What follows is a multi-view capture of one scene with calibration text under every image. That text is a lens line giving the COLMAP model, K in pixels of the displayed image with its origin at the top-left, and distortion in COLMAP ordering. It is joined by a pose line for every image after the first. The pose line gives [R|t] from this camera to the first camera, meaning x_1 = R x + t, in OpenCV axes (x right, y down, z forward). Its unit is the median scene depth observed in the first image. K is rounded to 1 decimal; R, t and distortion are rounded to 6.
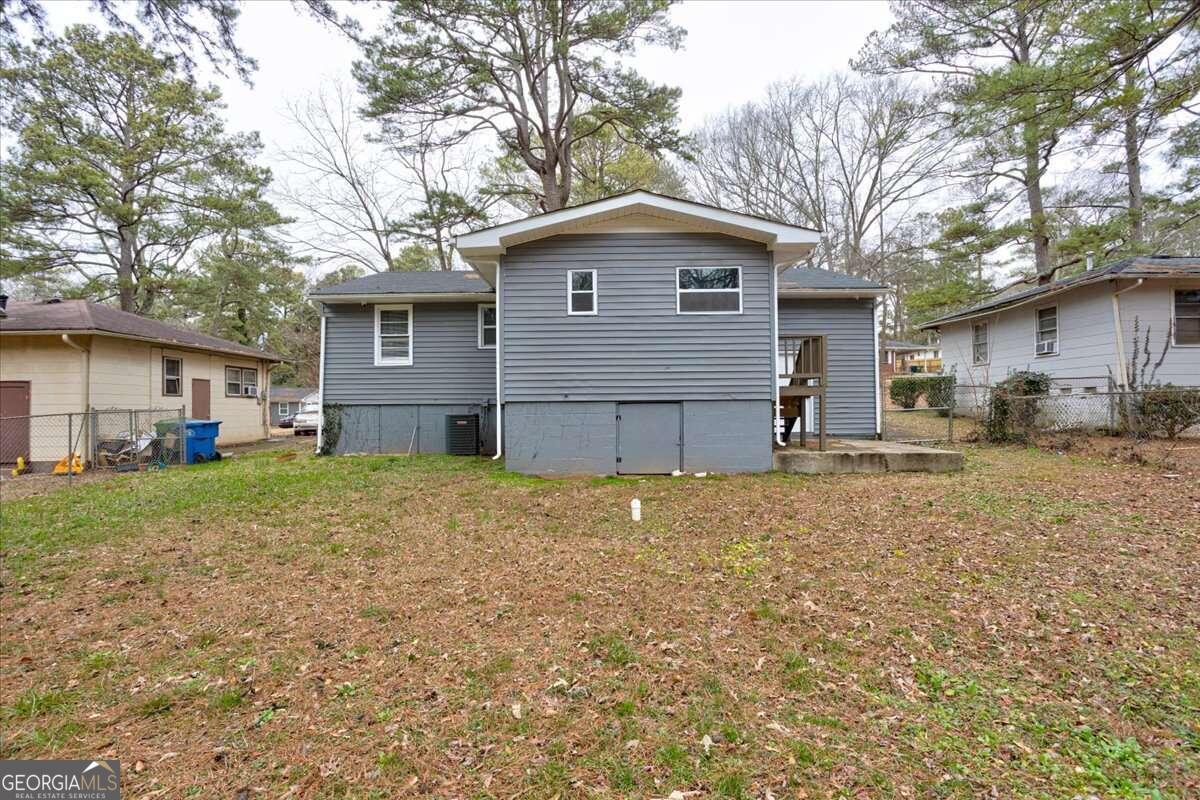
lens RADIAL K [[570.9, 0, 598.7], [0, 570.9, 410.3], [0, 0, 1]] dist [-0.018397, -0.000037]
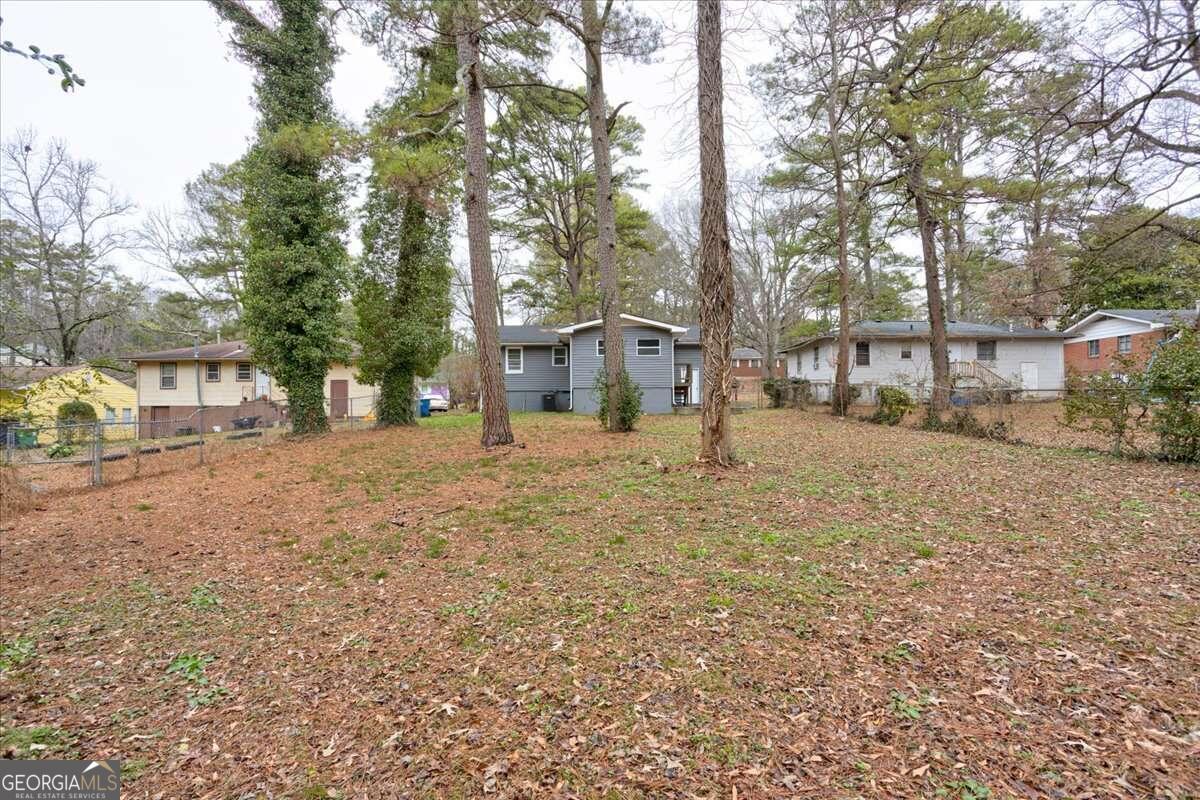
lens RADIAL K [[570.9, 0, 598.7], [0, 570.9, 410.3], [0, 0, 1]] dist [-0.018397, -0.000037]
pose [[0.999656, 0.001858, 0.026148, -0.113317], [-0.001814, 0.999997, -0.001732, 0.094579], [-0.026151, 0.001684, 0.999657, -1.701275]]
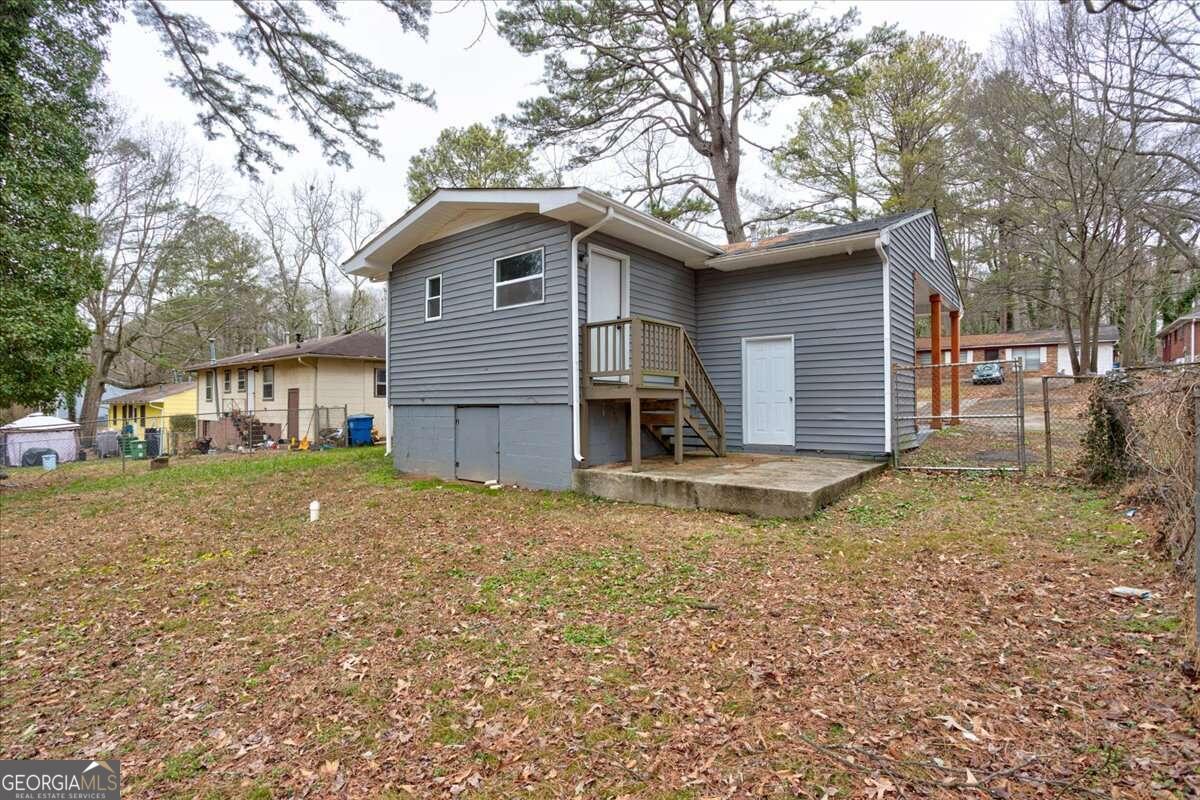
lens RADIAL K [[570.9, 0, 598.7], [0, 570.9, 410.3], [0, 0, 1]] dist [-0.018397, -0.000037]
pose [[0.789694, 0.010539, -0.613411, 0.828336], [-0.003467, 0.999913, 0.012717, -0.019907], [0.613492, -0.007916, 0.789661, 0.373362]]
